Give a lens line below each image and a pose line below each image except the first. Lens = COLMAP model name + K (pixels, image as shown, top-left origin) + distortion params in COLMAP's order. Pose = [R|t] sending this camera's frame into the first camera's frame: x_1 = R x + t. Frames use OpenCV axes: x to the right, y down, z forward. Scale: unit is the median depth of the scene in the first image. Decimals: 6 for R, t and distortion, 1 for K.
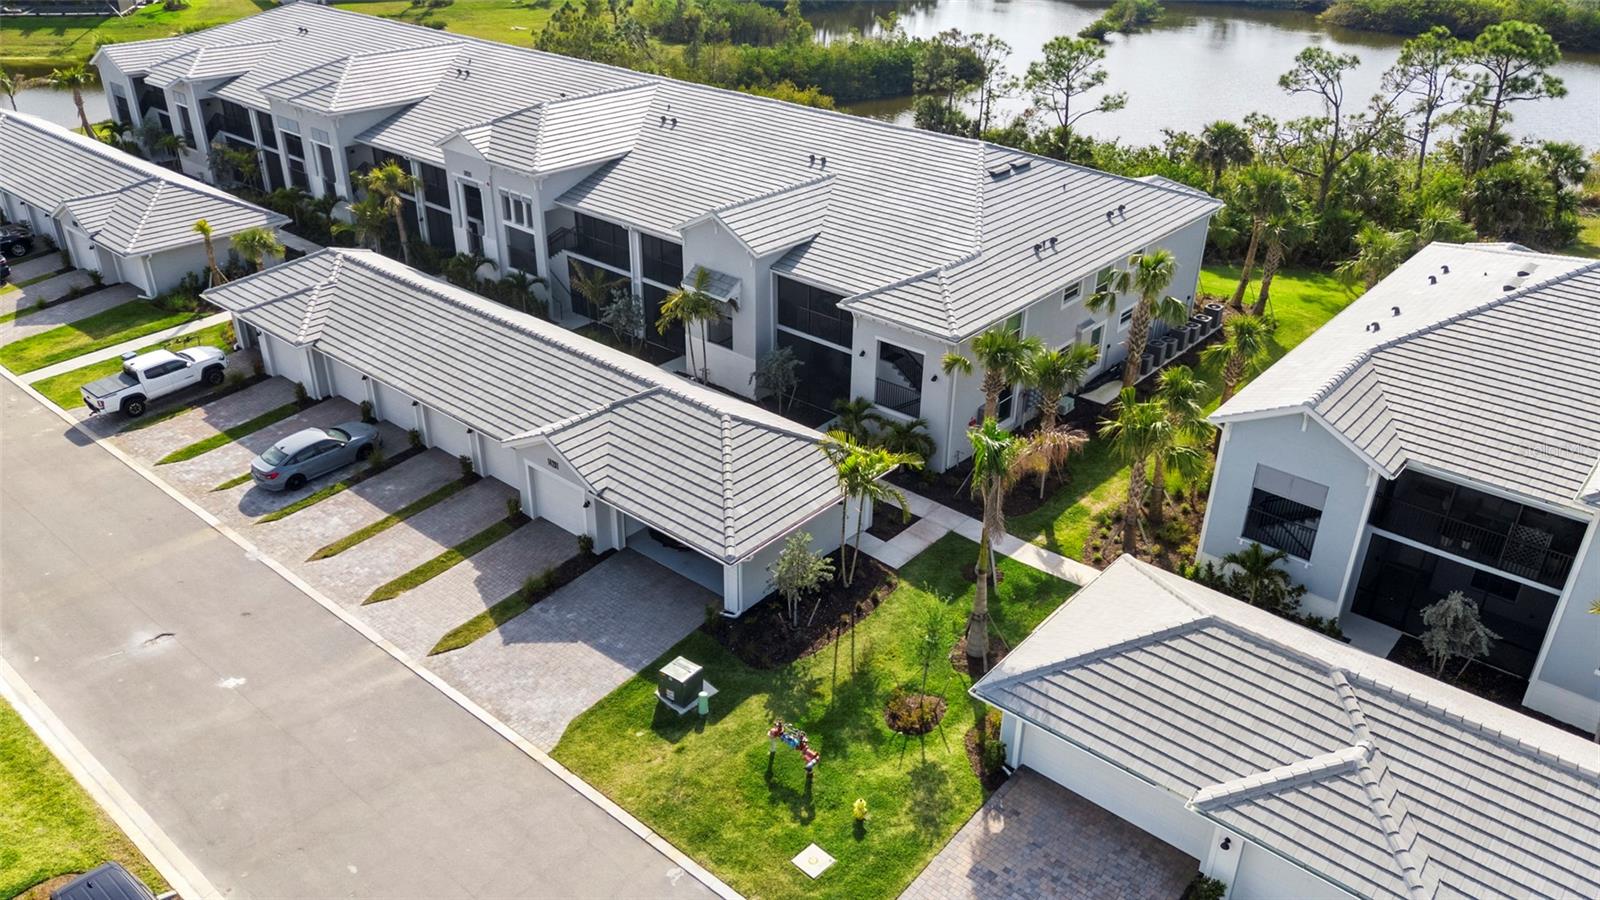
lens RADIAL K [[1174.2, 0, 800.0], [0, 1174.2, 450.0], [0, 0, 1]] dist [0.072773, -0.069991]
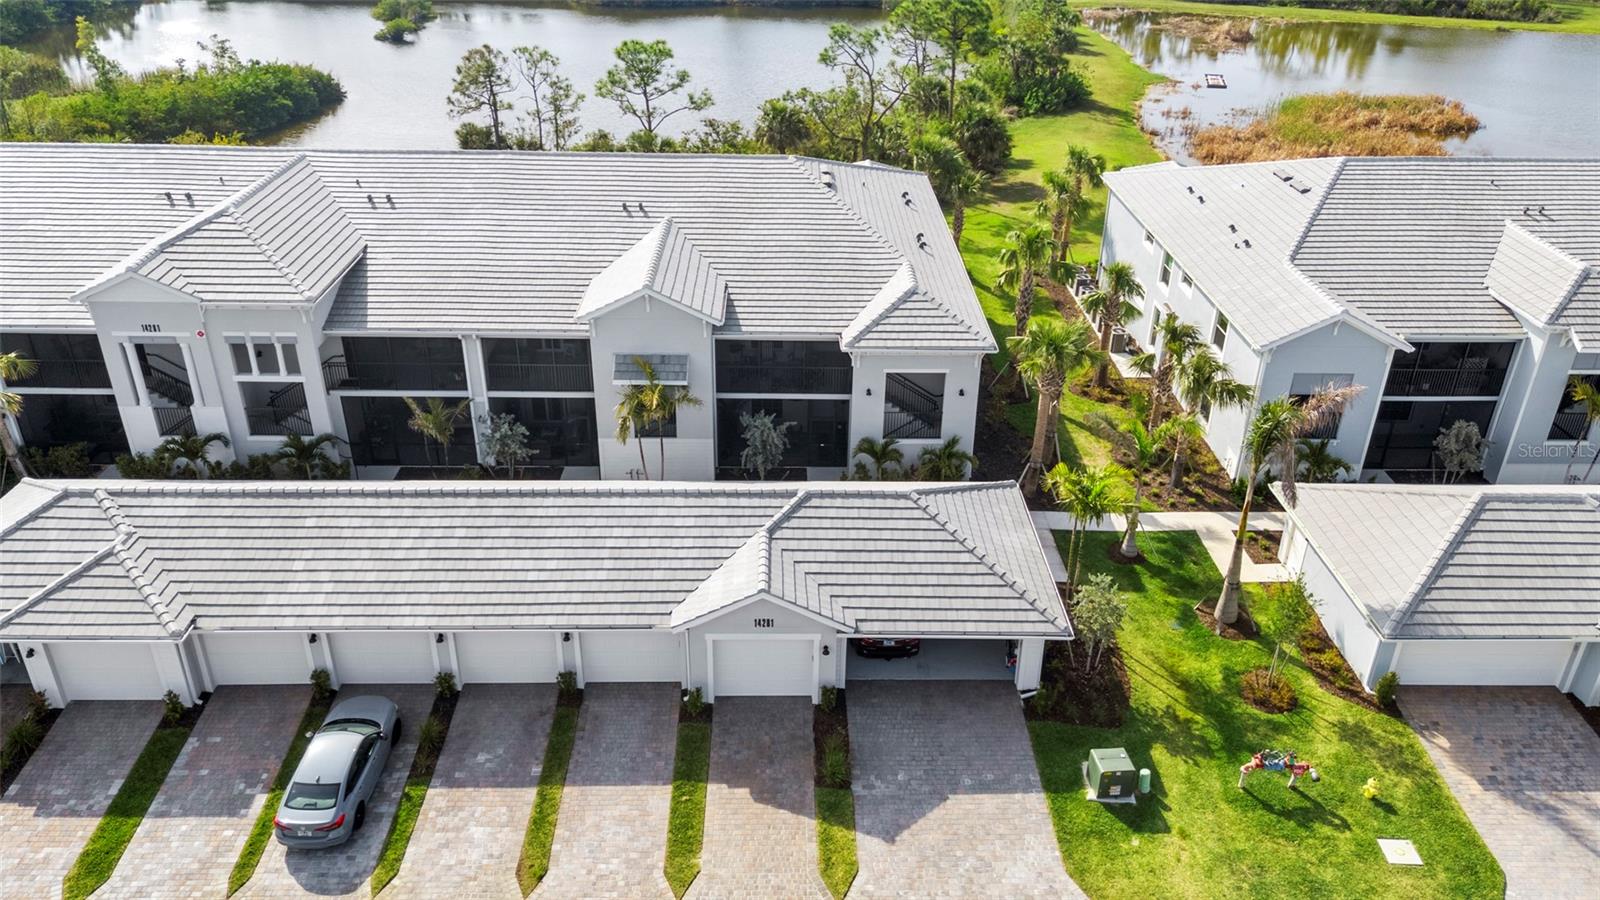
lens RADIAL K [[1174.2, 0, 800.0], [0, 1174.2, 450.0], [0, 0, 1]] dist [0.072773, -0.069991]
pose [[0.749381, -0.317958, 0.580801, -0.538261], [0.311914, 0.943254, 0.113933, -0.159934], [-0.584069, 0.095781, 0.806033, 0.276420]]
